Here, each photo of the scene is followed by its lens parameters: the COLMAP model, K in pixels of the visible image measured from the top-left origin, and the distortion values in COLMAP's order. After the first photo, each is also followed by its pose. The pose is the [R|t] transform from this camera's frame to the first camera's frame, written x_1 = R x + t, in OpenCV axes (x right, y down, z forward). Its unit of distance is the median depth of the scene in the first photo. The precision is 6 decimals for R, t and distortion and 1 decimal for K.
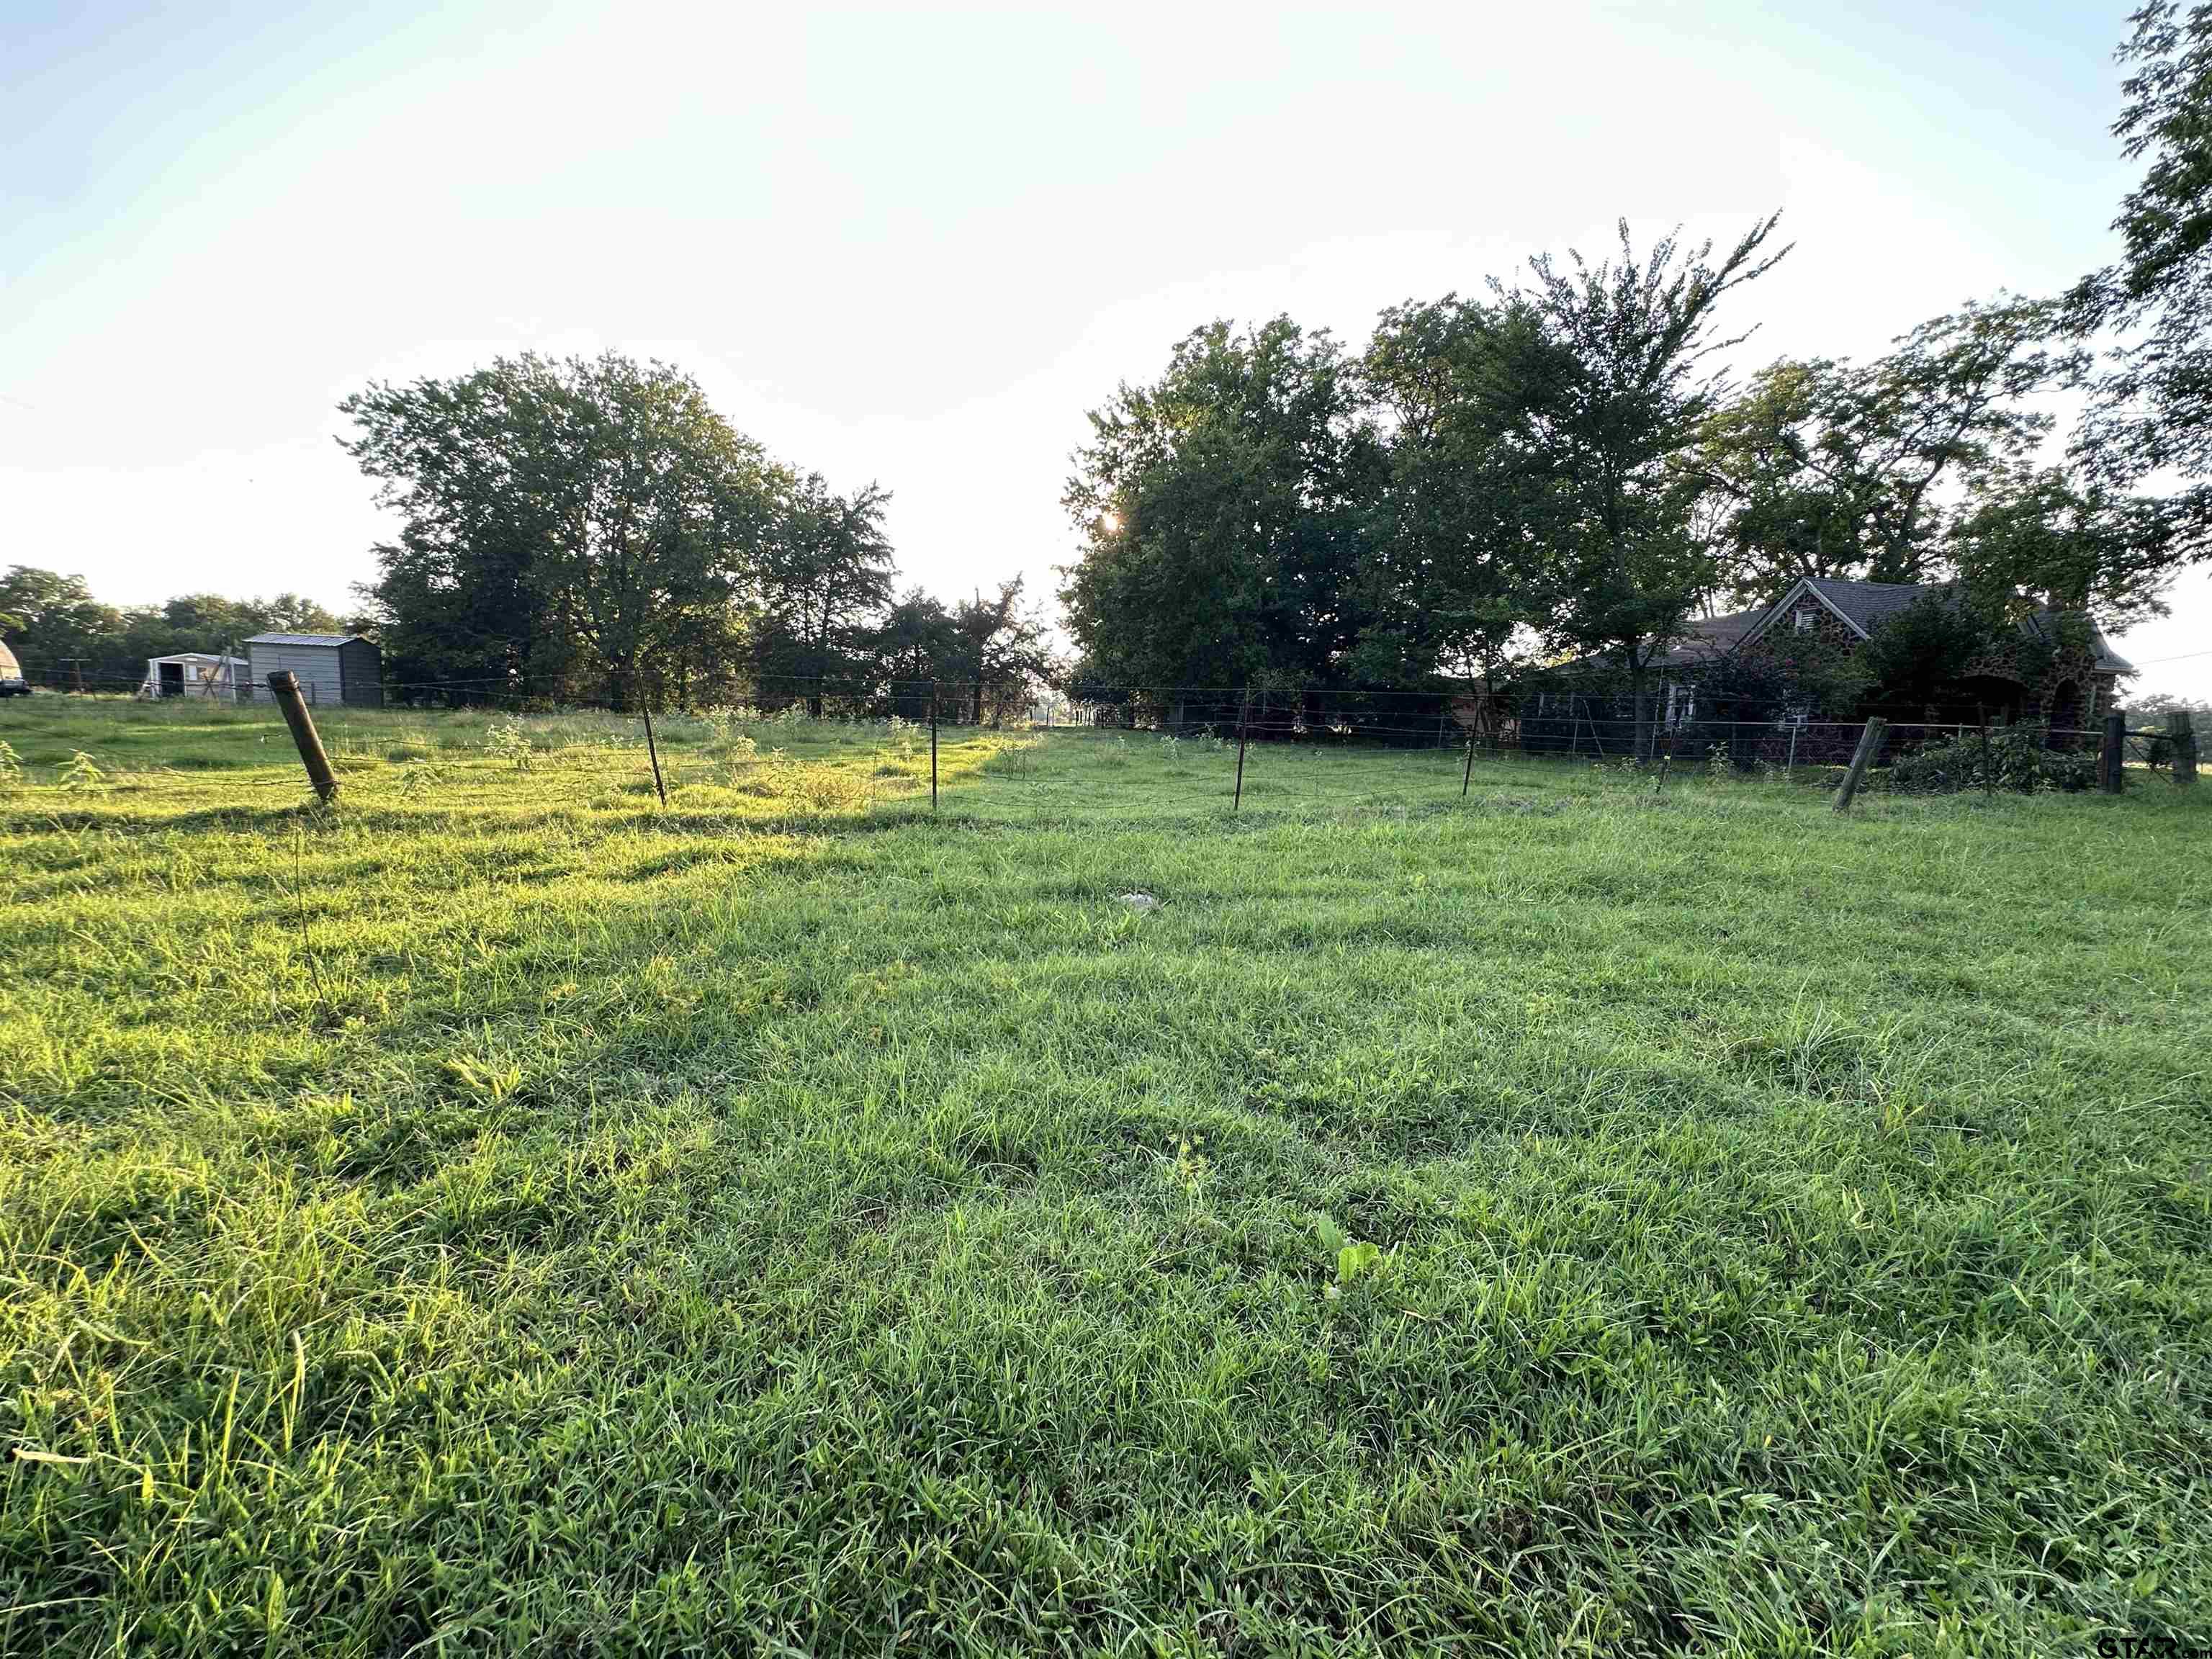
lens RADIAL K [[893.1, 0, 1104.8], [0, 893.1, 829.3], [0, 0, 1]] dist [-0.006075, 0.001023]
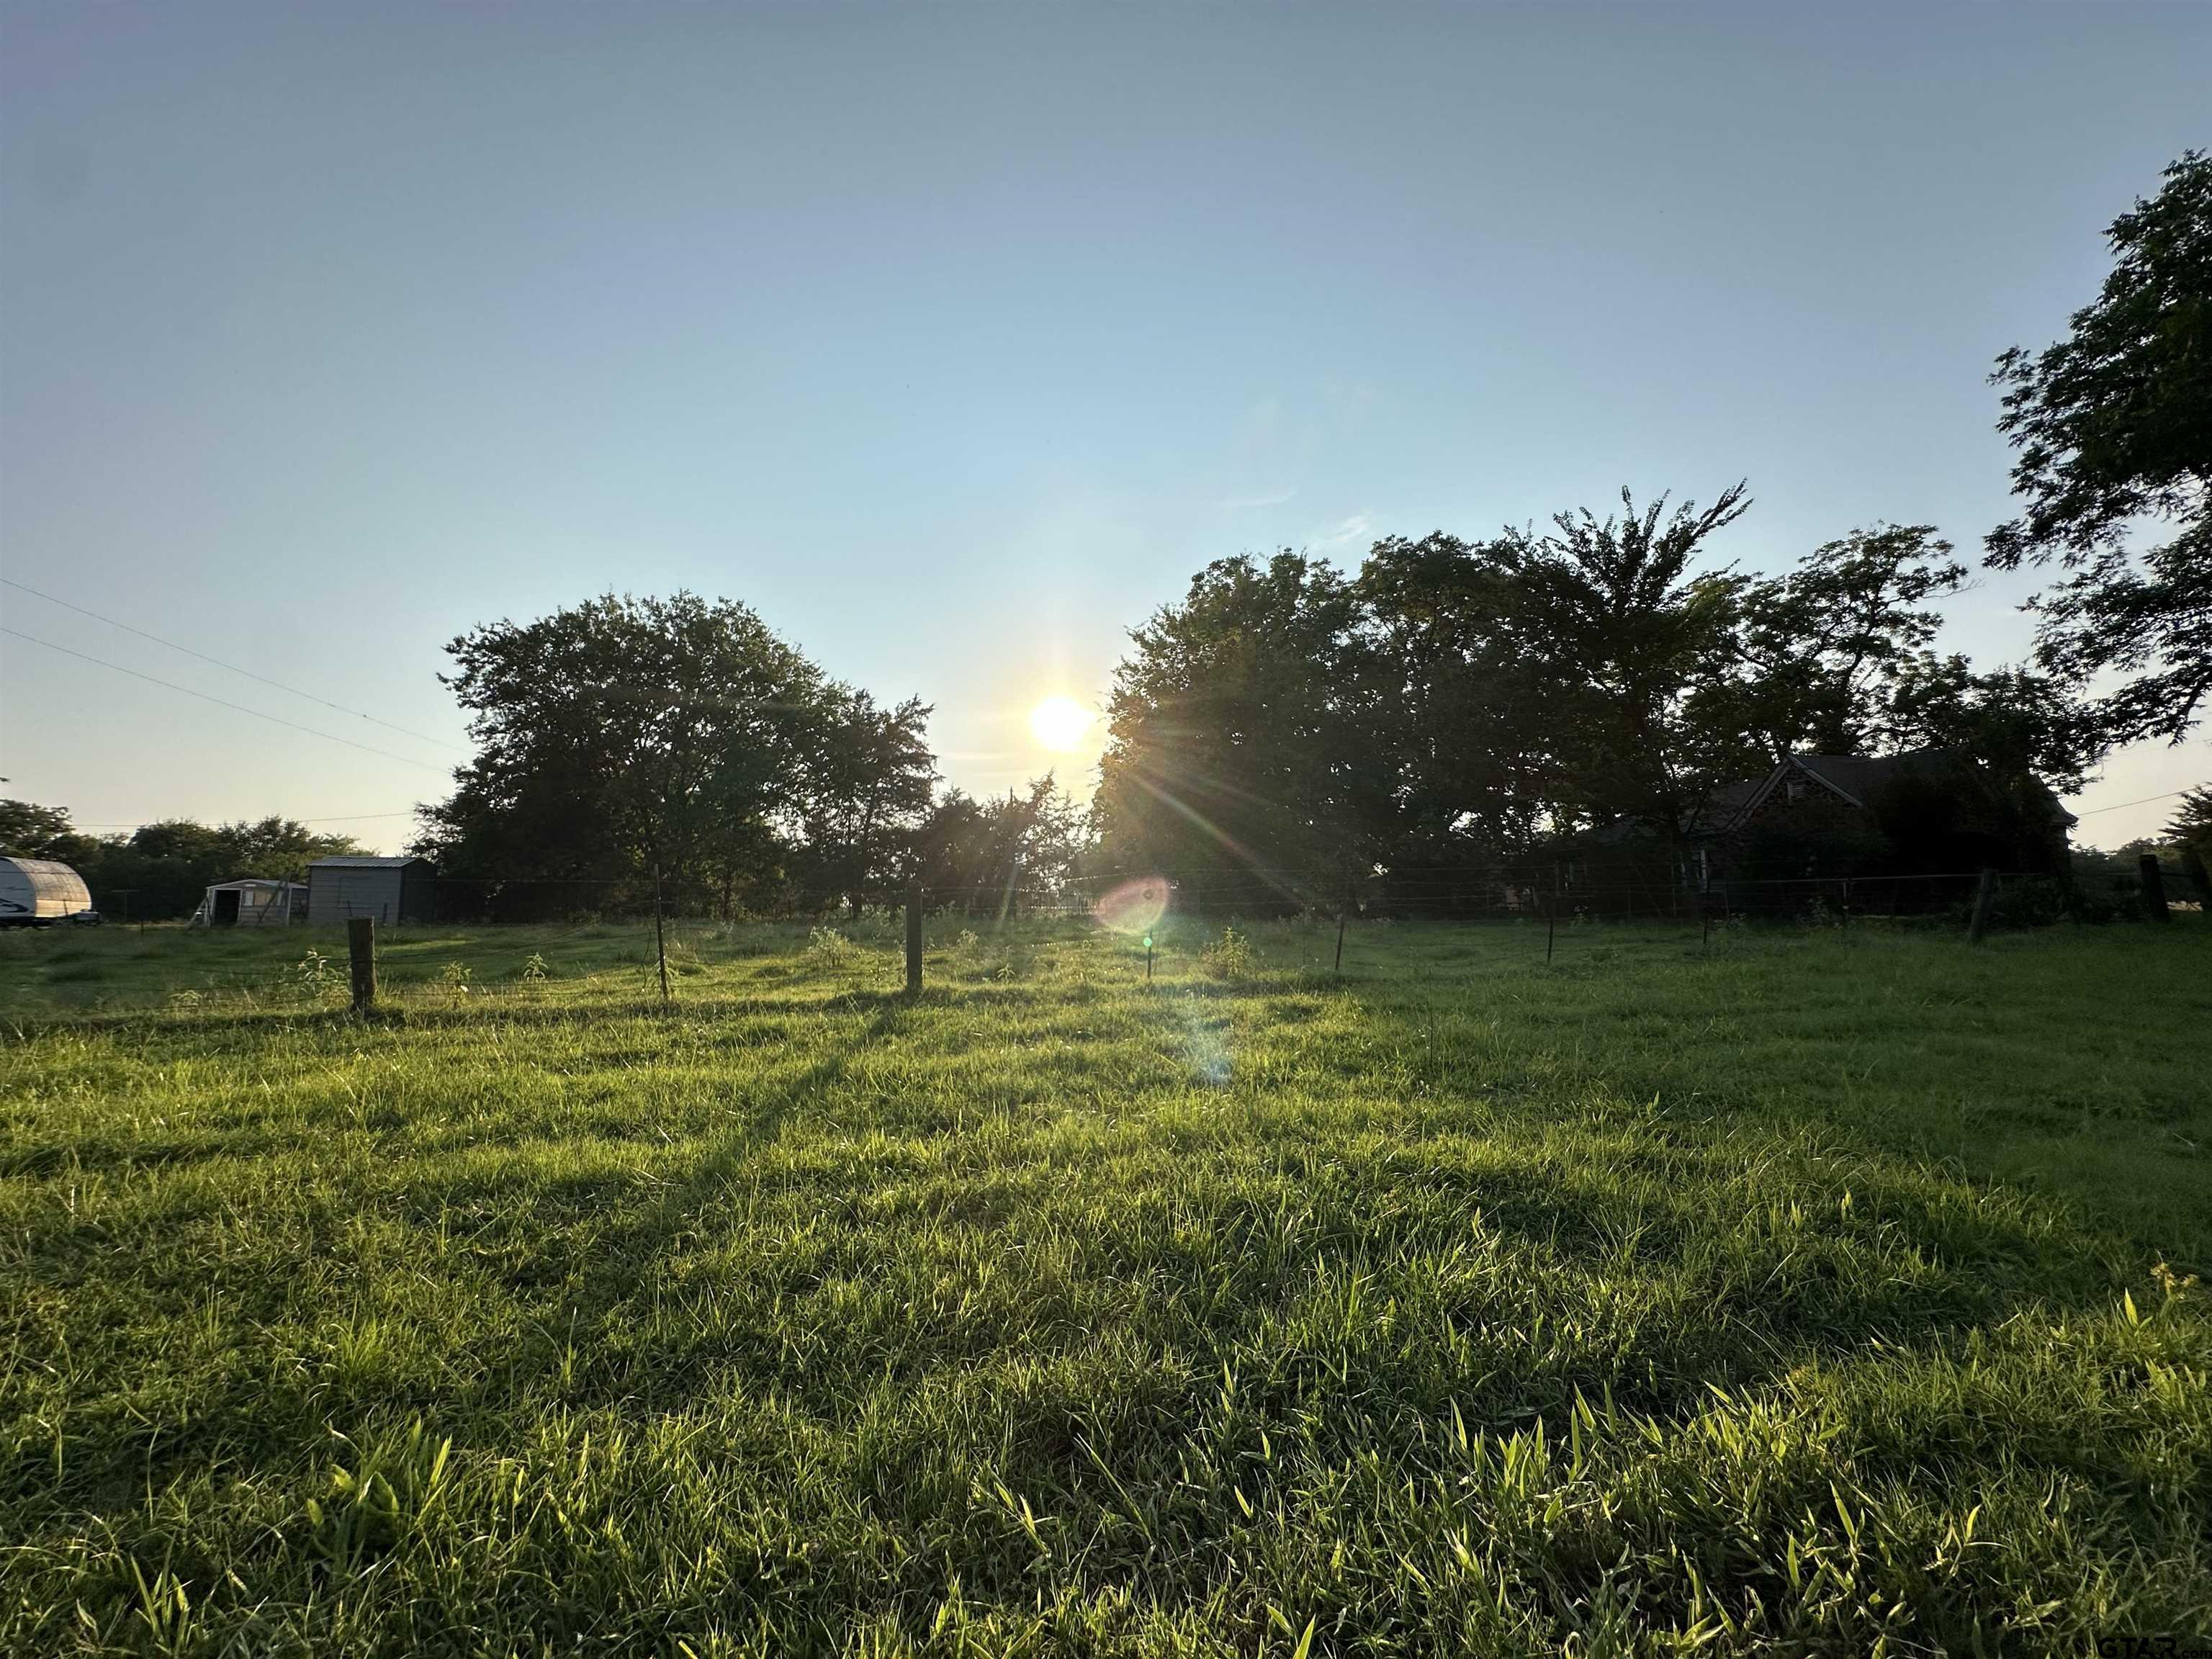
lens RADIAL K [[893.1, 0, 1106.0], [0, 893.1, 831.8], [0, 0, 1]] dist [-0.006075, 0.001023]
pose [[0.997492, -0.039782, 0.058538, -0.122598], [0.050978, 0.977577, -0.204317, 0.004396], [-0.049097, 0.206788, 0.977153, -0.046772]]
